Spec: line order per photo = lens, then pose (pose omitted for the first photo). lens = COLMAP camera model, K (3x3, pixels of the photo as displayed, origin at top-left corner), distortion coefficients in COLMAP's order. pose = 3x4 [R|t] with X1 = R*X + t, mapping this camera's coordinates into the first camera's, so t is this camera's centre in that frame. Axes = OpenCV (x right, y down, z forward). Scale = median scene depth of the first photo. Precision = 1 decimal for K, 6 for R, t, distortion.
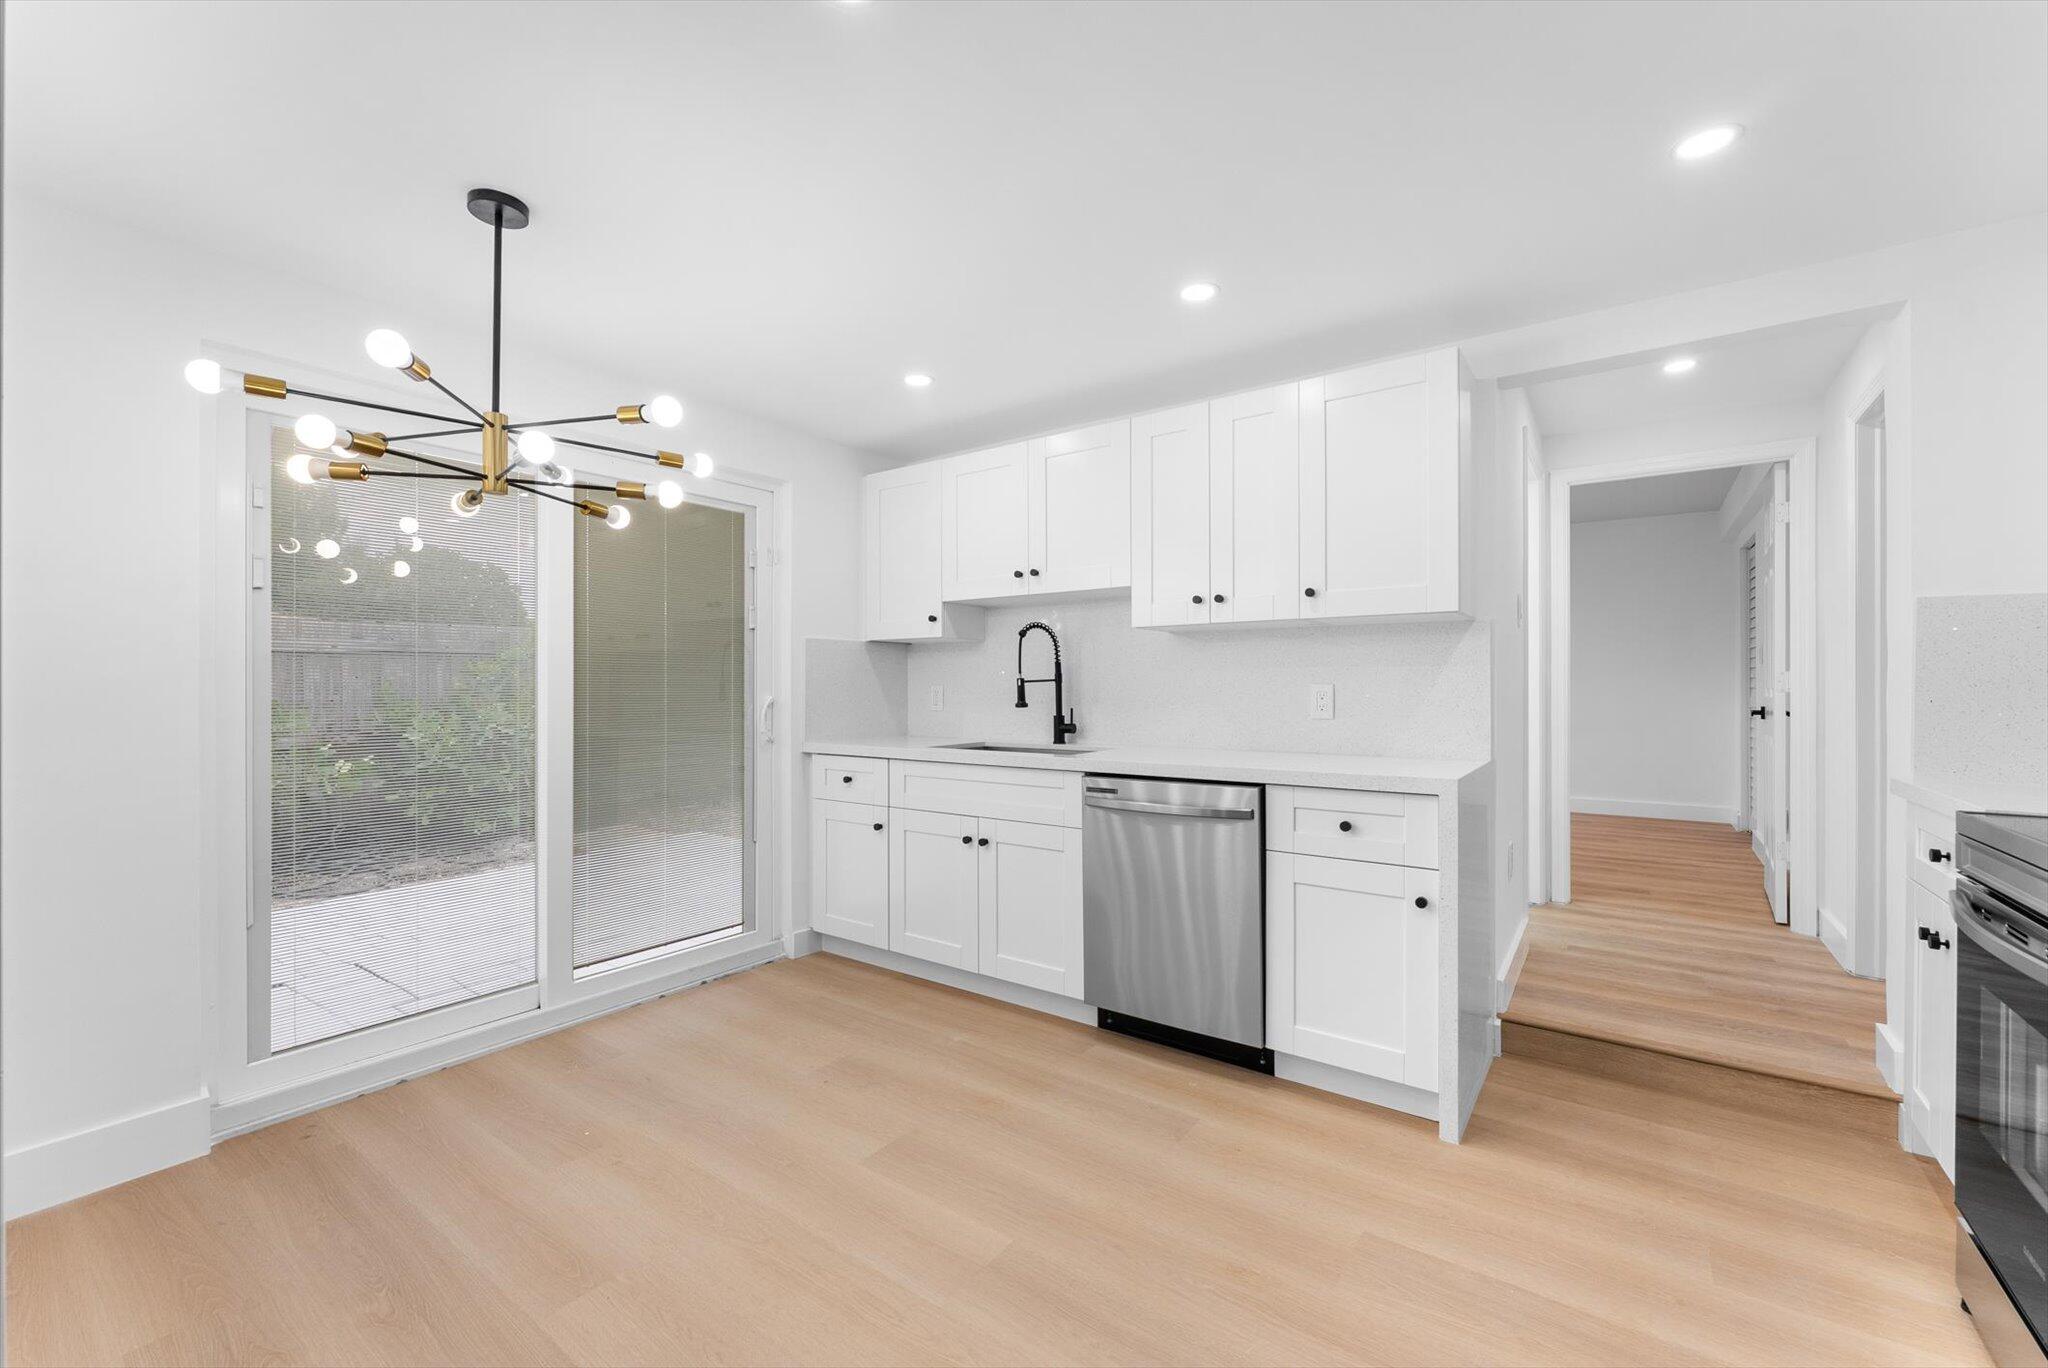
lens RADIAL K [[849.3, 0, 1024.0], [0, 849.3, 684.0], [0, 0, 1]] dist [0.016717, 0.000097]
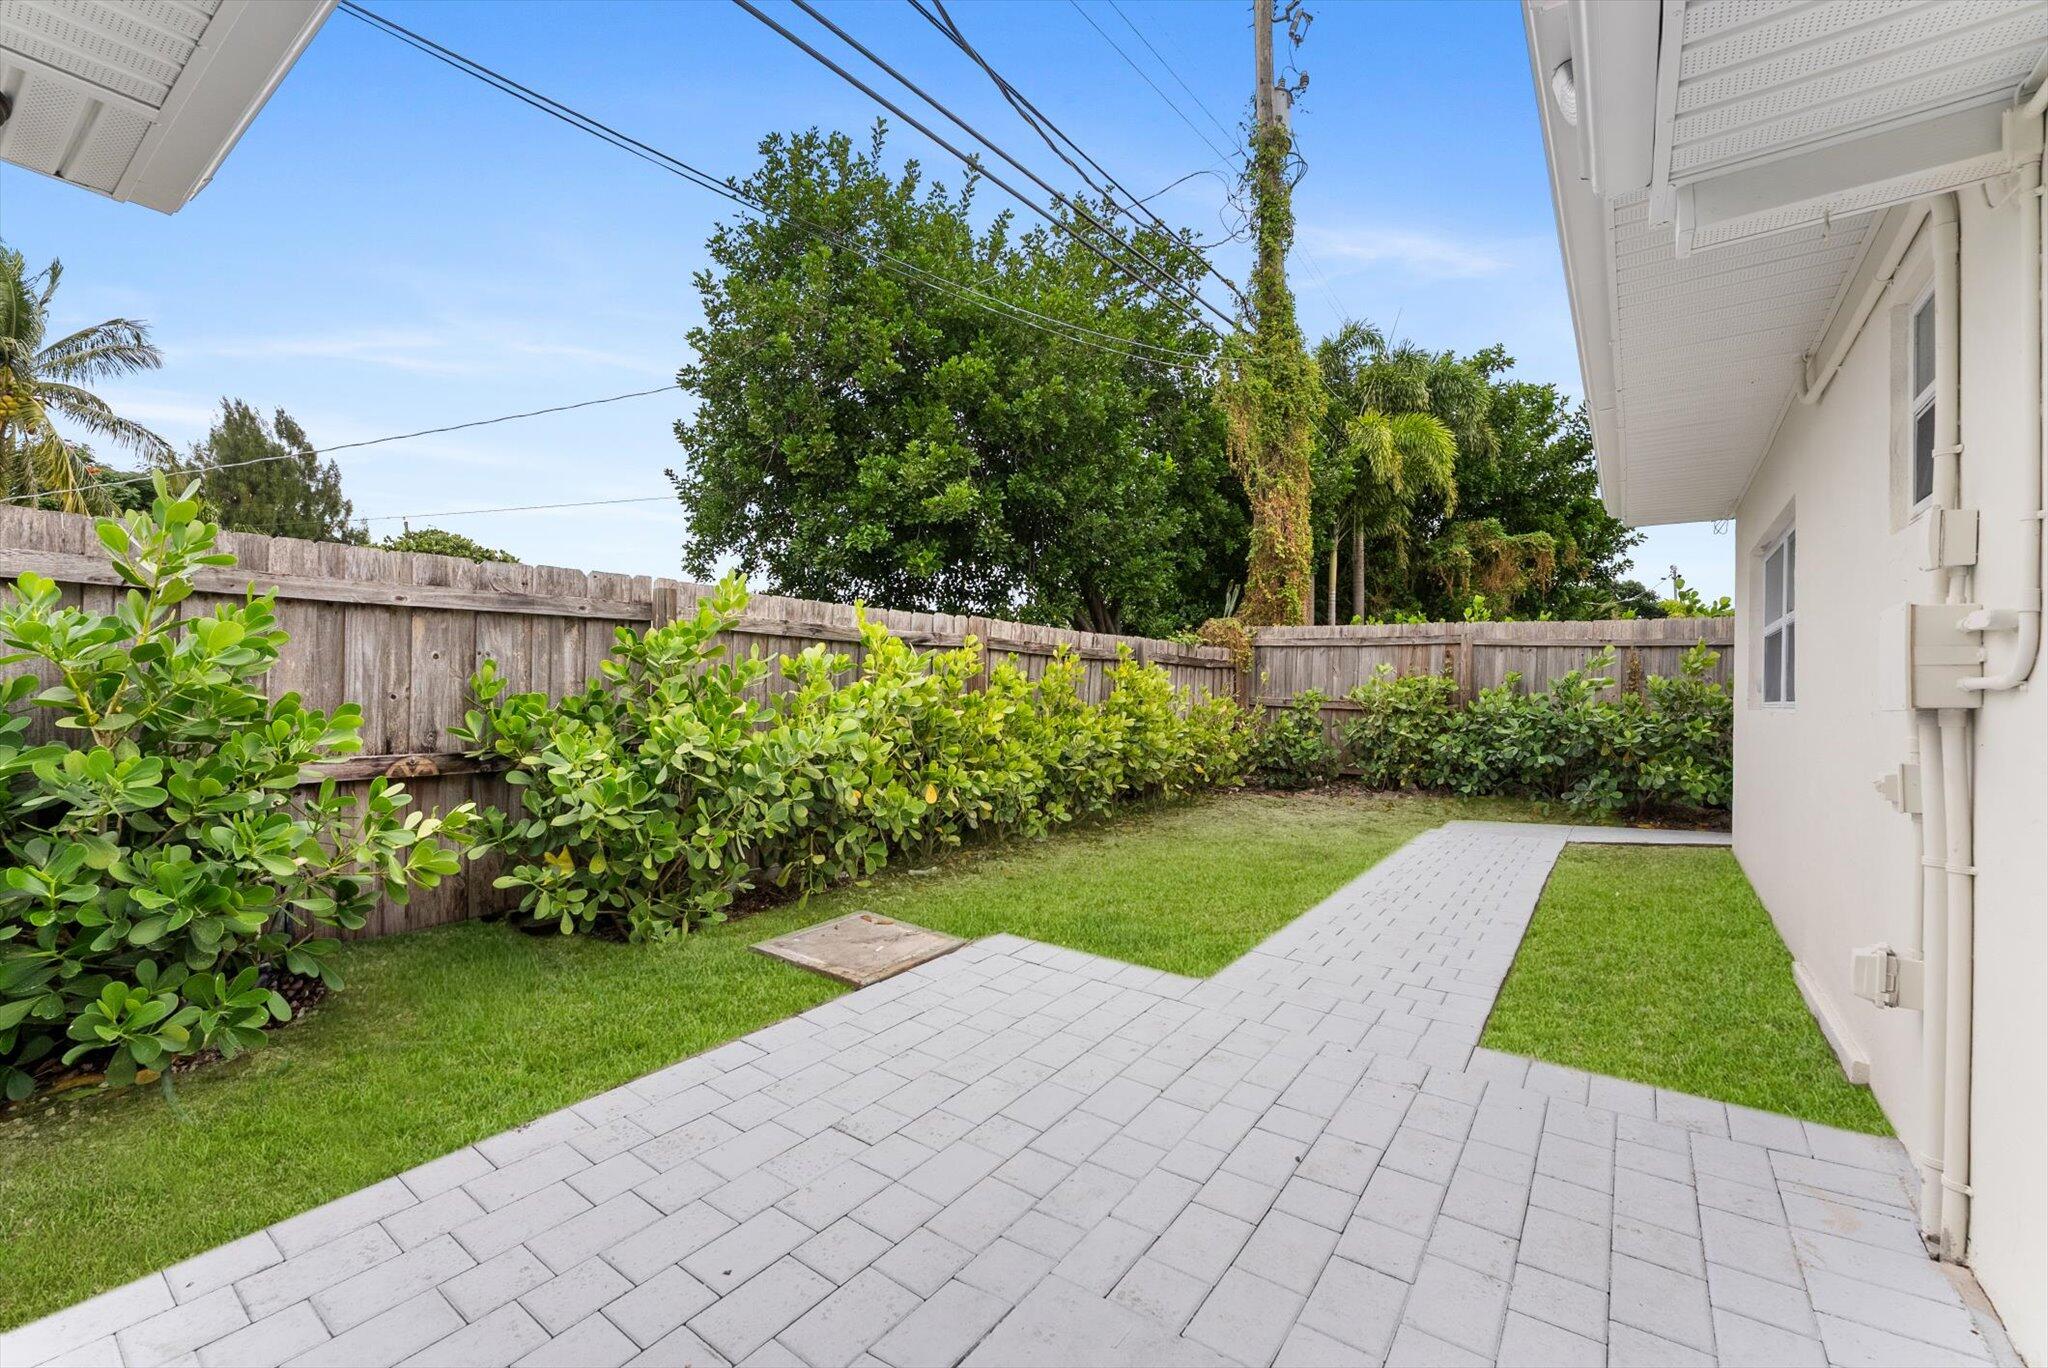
lens RADIAL K [[849.3, 0, 1024.0], [0, 849.3, 684.0], [0, 0, 1]] dist [0.016717, 0.000097]
pose [[0.999769, 0.021209, 0.003614, -0.405664], [-0.021182, 0.999748, -0.007380, 0.007754], [-0.003770, 0.007302, 0.999966, 0.451675]]
